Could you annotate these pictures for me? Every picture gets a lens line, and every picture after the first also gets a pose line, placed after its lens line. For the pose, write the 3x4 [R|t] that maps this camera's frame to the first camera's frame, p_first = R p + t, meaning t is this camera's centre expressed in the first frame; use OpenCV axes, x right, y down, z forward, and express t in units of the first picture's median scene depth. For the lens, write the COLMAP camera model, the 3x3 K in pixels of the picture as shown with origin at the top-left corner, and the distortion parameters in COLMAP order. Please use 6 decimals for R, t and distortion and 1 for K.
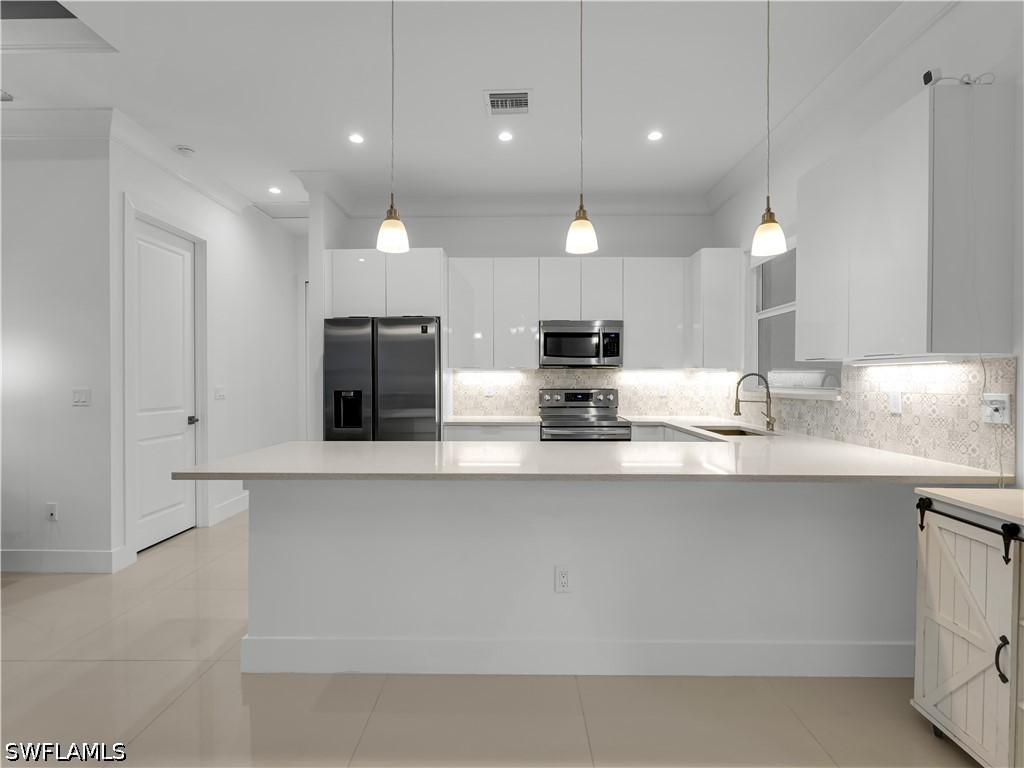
lens RADIAL K [[517.4, 0, 515.4], [0, 517.4, 383.7], [0, 0, 1]] dist [-0.000430, 0.001942]
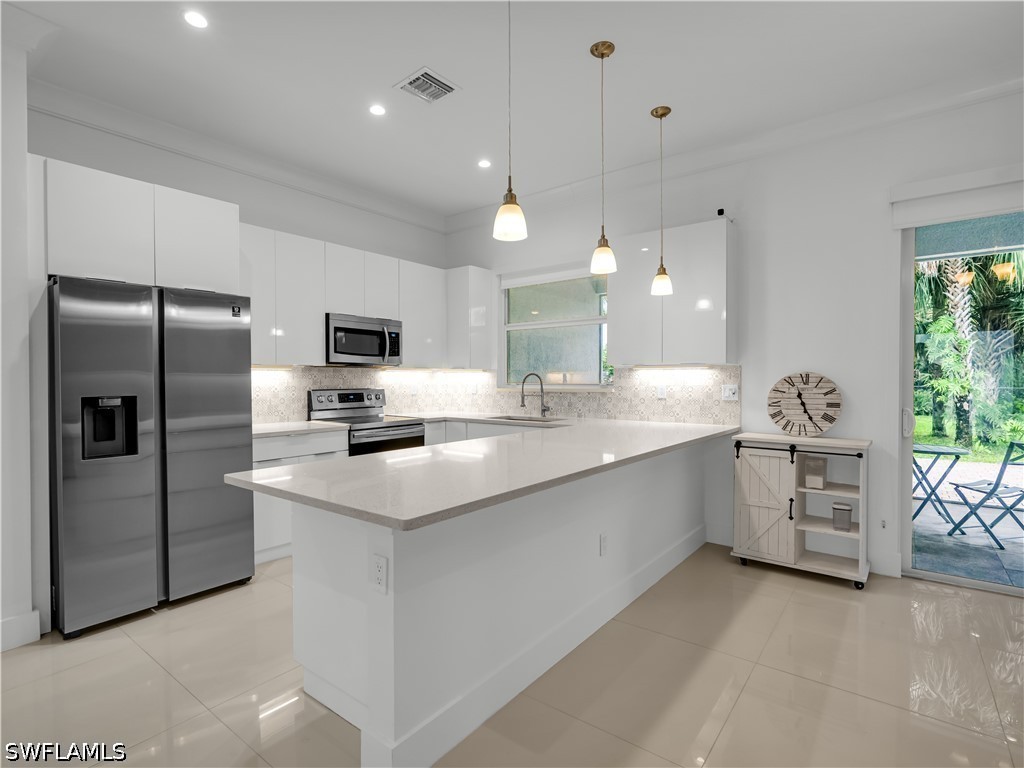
lens RADIAL K [[517.4, 0, 515.1], [0, 517.4, 385.4], [0, 0, 1]] dist [-0.000430, 0.001942]
pose [[0.612190, -0.012284, 0.790615, -0.592740], [0.009996, 0.999920, 0.007796, -0.001073], [-0.790647, 0.003131, 0.612264, 0.249458]]
